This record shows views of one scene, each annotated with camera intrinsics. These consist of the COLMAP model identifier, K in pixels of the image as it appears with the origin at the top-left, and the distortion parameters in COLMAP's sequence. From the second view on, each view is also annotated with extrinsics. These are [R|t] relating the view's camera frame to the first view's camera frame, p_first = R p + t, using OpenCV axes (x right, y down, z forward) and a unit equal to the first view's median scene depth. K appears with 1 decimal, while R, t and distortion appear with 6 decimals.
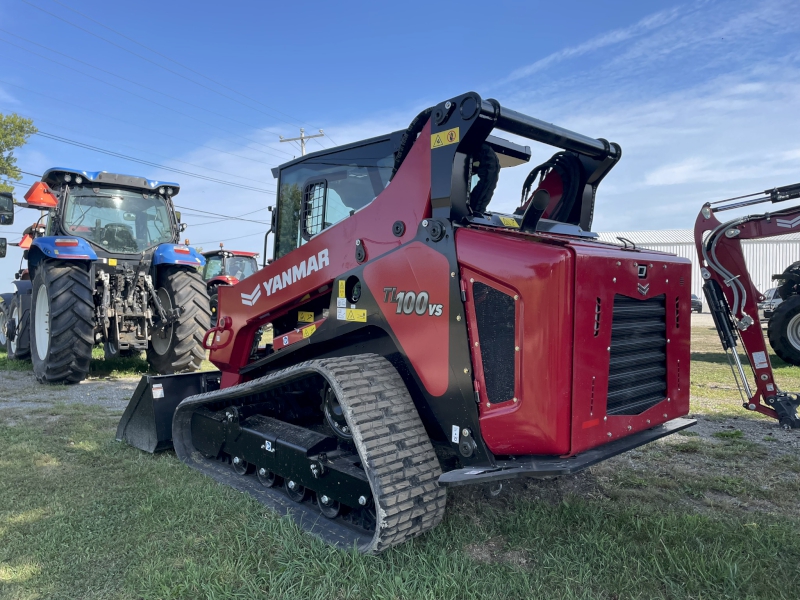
lens RADIAL K [[605.0, 0, 392.9], [0, 605.0, 294.9], [0, 0, 1]] dist [0.083294, -0.109681]
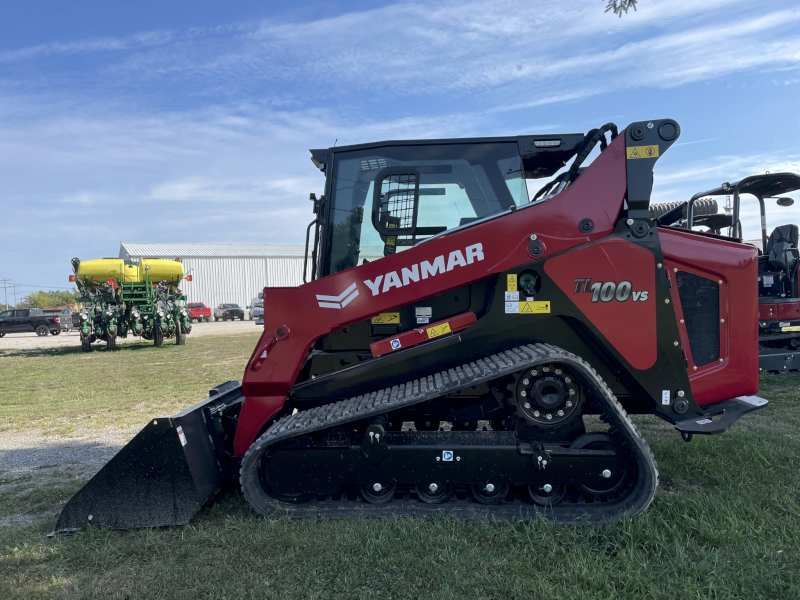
lens RADIAL K [[605.0, 0, 392.9], [0, 605.0, 294.9], [0, 0, 1]] dist [0.083294, -0.109681]
pose [[0.716448, -0.026406, 0.697141, -0.934733], [0.041266, 0.999138, -0.004564, 0.006794], [-0.696419, 0.032038, 0.716920, 0.410210]]
